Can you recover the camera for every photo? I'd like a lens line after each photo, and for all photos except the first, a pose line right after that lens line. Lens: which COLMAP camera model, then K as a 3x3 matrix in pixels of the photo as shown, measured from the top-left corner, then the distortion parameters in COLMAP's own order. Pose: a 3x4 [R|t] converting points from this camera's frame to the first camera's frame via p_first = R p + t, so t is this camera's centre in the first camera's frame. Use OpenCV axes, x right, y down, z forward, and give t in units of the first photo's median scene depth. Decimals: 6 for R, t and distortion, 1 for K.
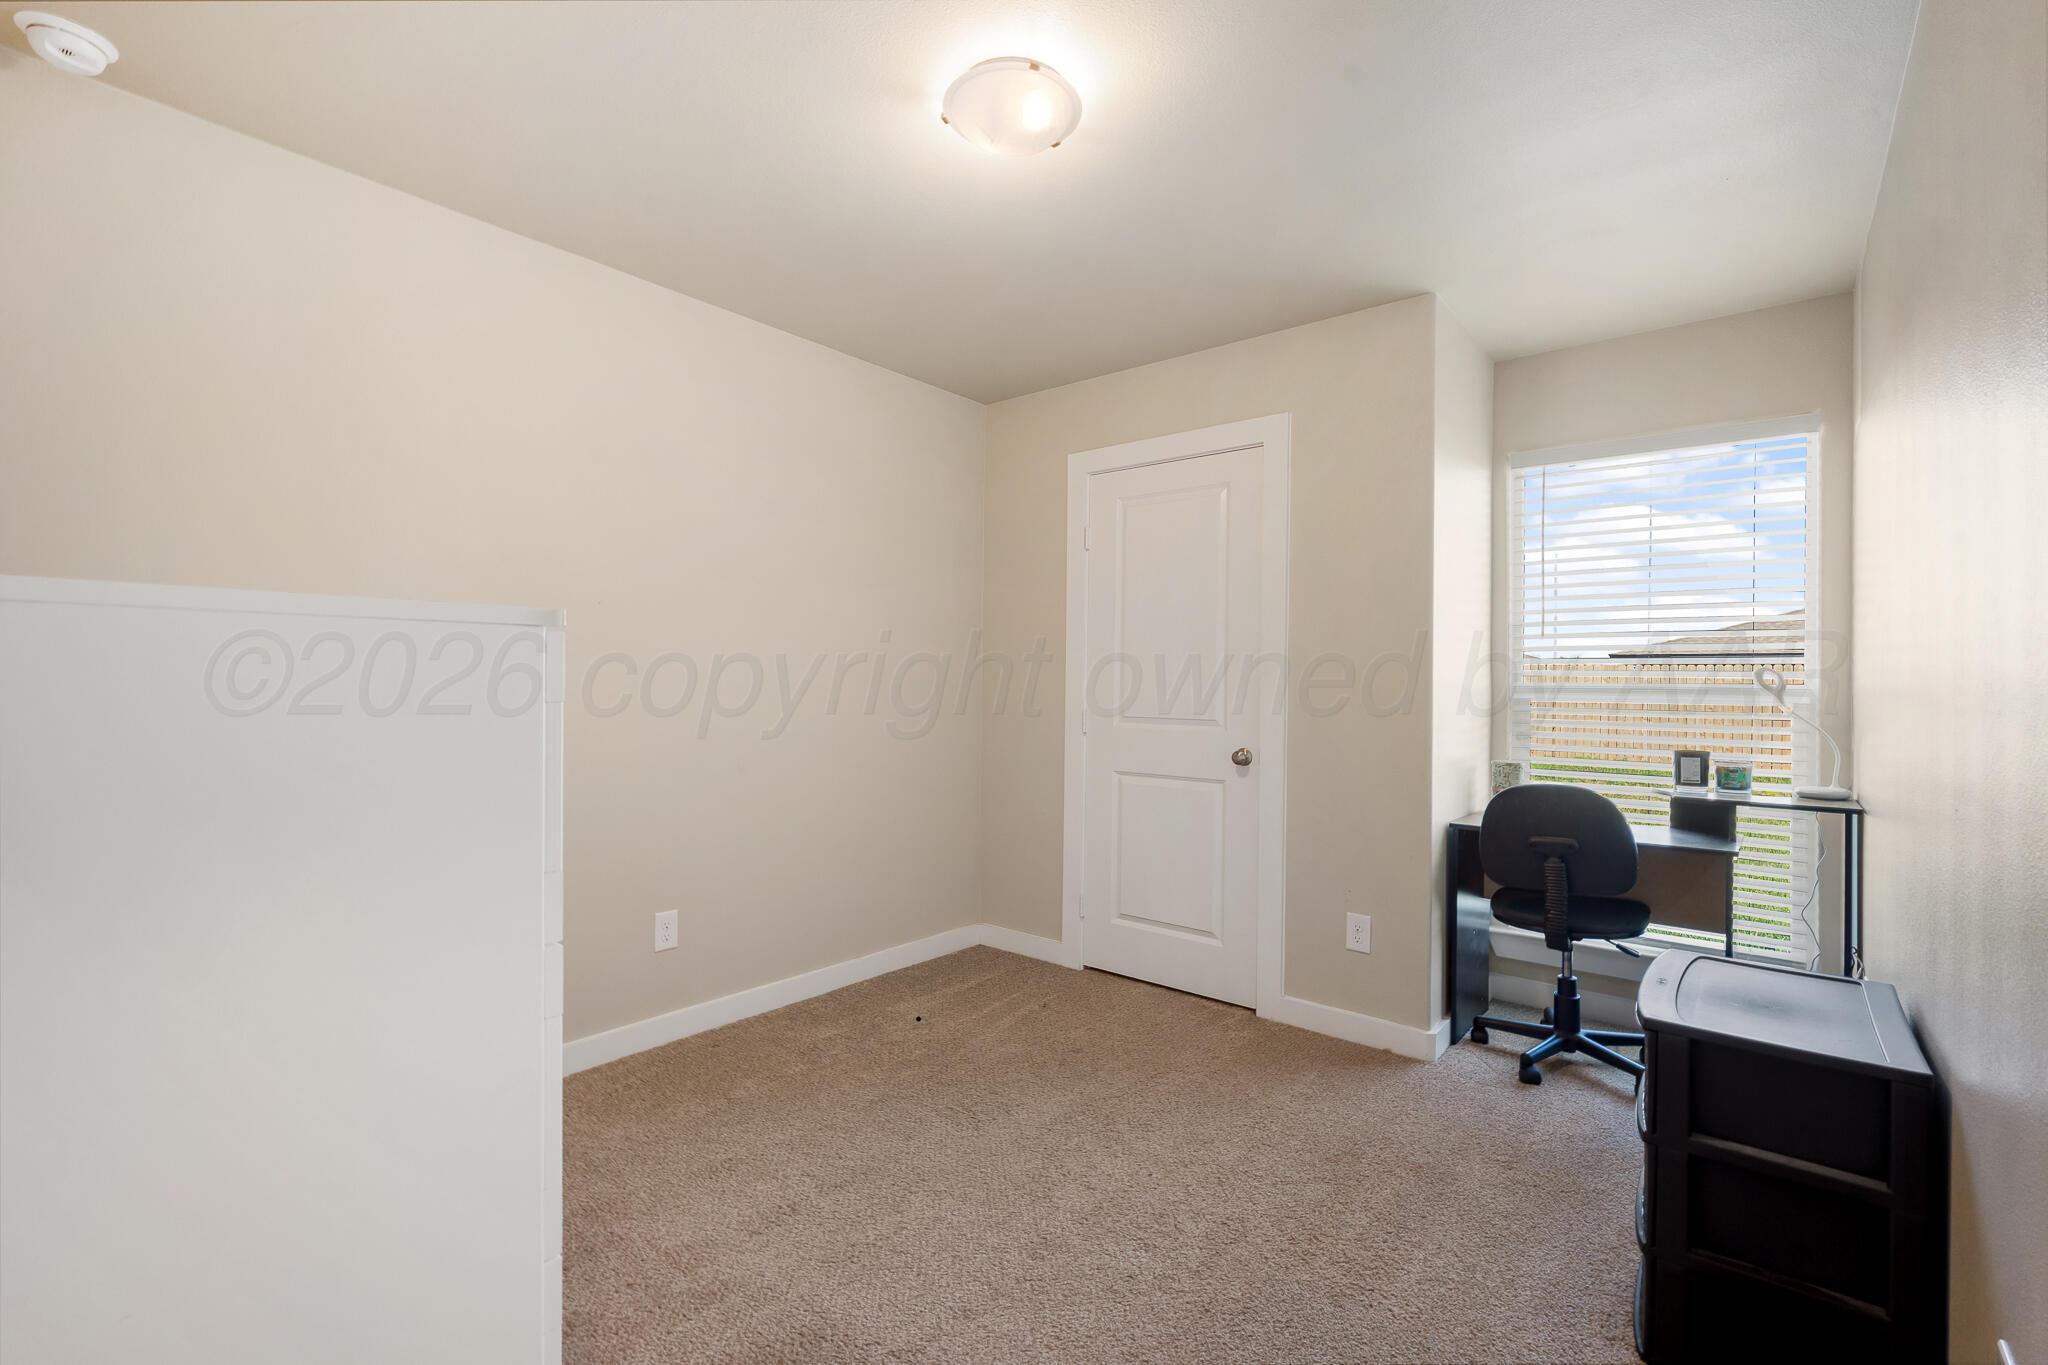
lens RADIAL K [[907.5, 0, 1028.0], [0, 907.5, 671.5], [0, 0, 1]] dist [-0.003020, 0.000002]
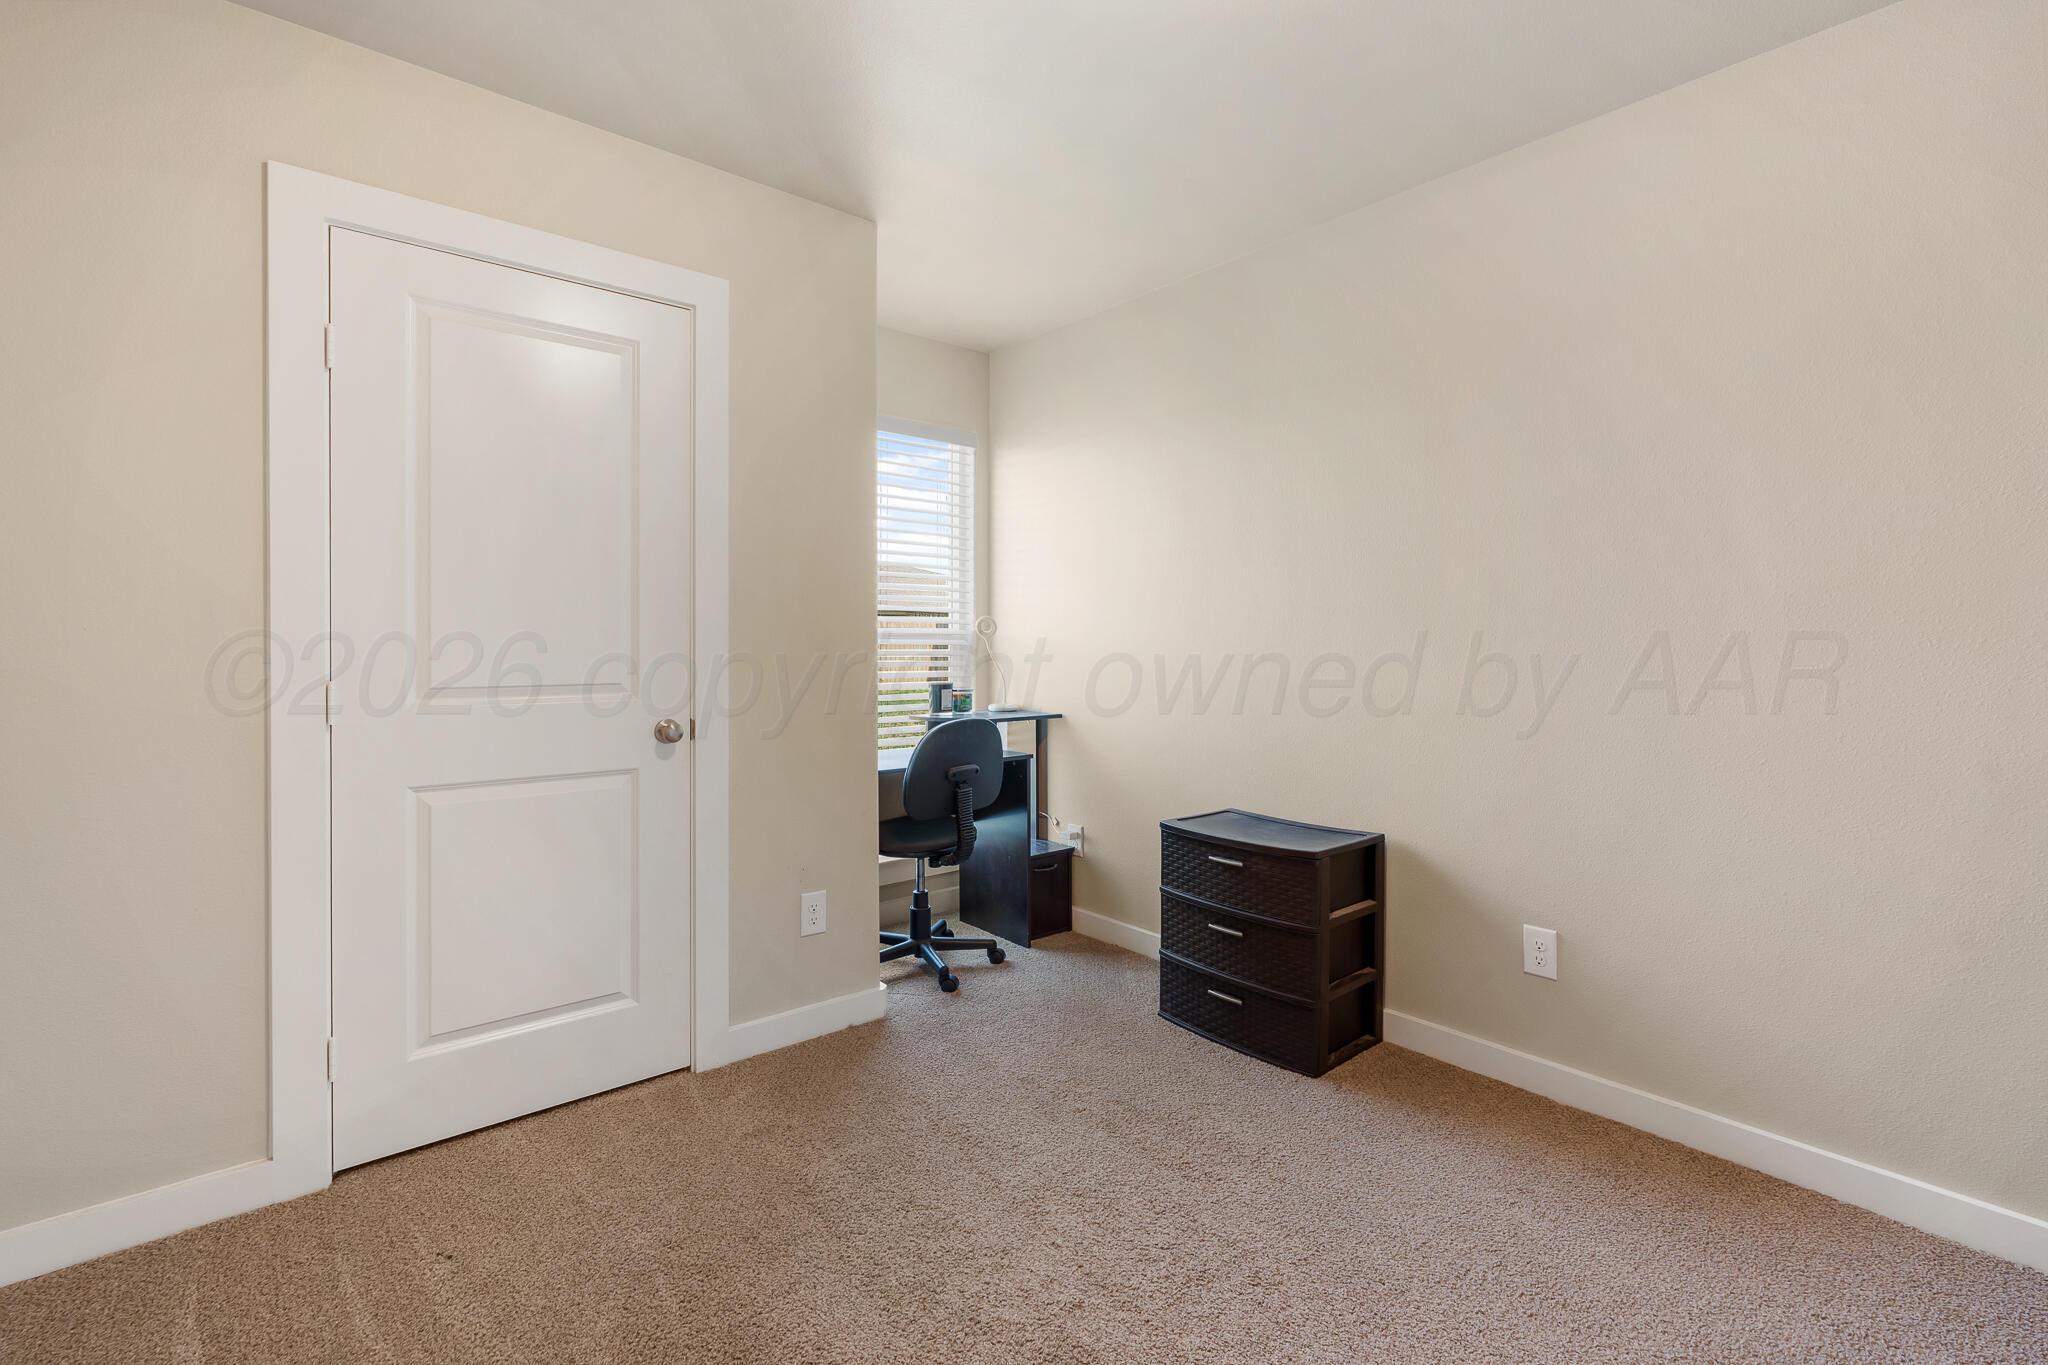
lens RADIAL K [[907.5, 0, 1057.3], [0, 907.5, 641.7], [0, 0, 1]] dist [-0.003020, 0.000002]
pose [[0.175959, -0.015423, 0.984277, -0.431579], [-0.009812, 0.999800, 0.017421, 0.007285], [-0.984349, -0.012723, 0.175772, 0.583783]]
